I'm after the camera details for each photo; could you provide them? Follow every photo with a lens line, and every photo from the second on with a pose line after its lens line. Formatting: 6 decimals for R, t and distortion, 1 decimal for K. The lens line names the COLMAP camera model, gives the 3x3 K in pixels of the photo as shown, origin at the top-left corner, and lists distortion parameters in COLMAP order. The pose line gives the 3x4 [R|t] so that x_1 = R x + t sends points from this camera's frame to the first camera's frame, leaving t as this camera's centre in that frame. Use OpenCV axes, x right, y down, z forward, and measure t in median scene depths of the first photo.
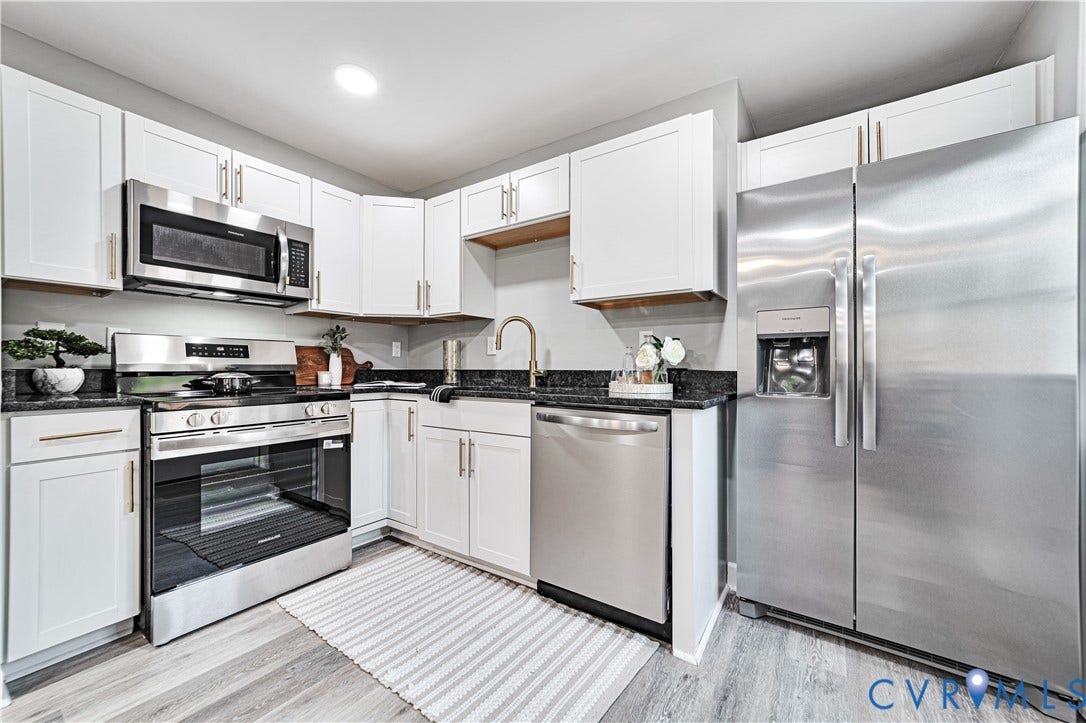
lens RADIAL K [[413.4, 0, 546.3], [0, 413.4, 366.0], [0, 0, 1]] dist [-0.015192, 0.007772]
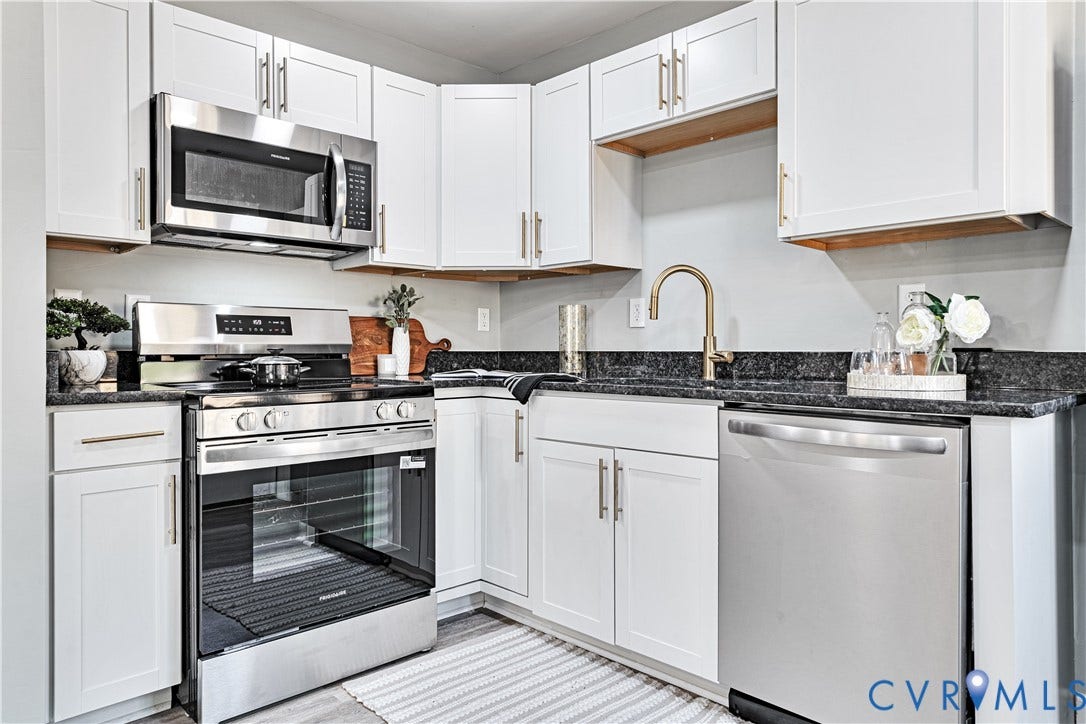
lens RADIAL K [[709.4, 0, 552.6], [0, 709.4, 345.3], [0, 0, 1]] dist [0.001552, 0.002001]
pose [[0.980024, -0.003262, -0.198851, -0.060221], [0.003250, 0.999995, -0.000387, 0.000033], [0.198851, -0.000267, 0.980030, -0.087916]]
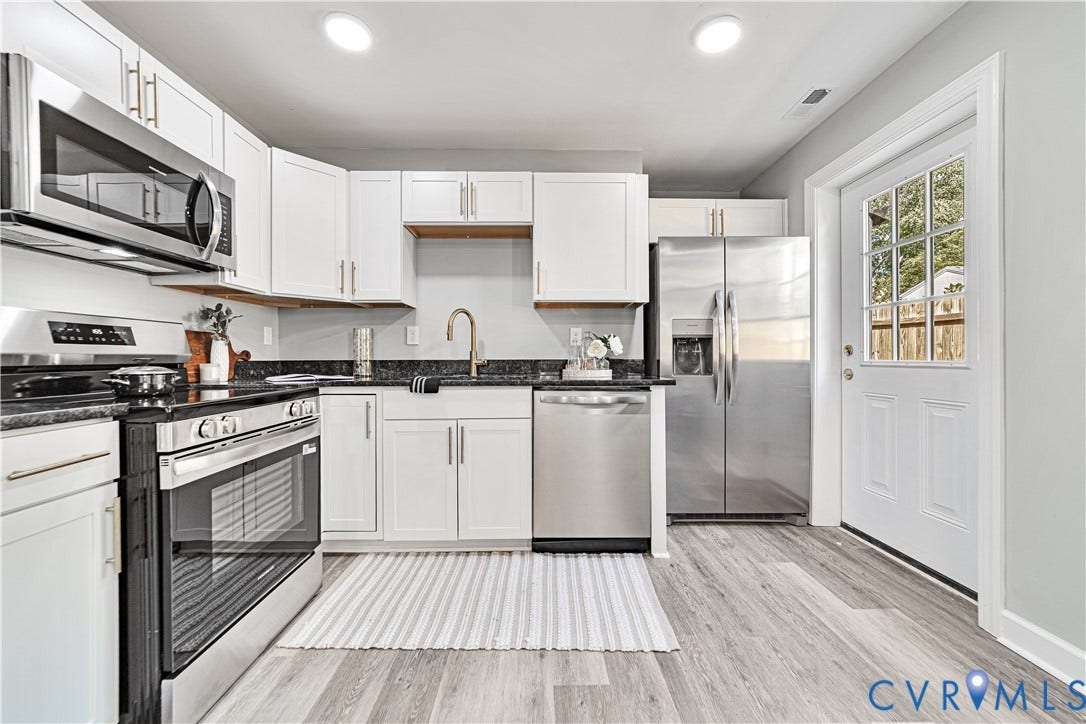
lens RADIAL K [[415.7, 0, 540.4], [0, 415.7, 358.3], [0, 0, 1]] dist [-0.007450, 0.000110]
pose [[0.821269, -0.004950, 0.570519, -0.595234], [0.001700, 0.999979, 0.006228, -0.000592], [-0.570538, -0.004145, 0.821261, 0.029649]]
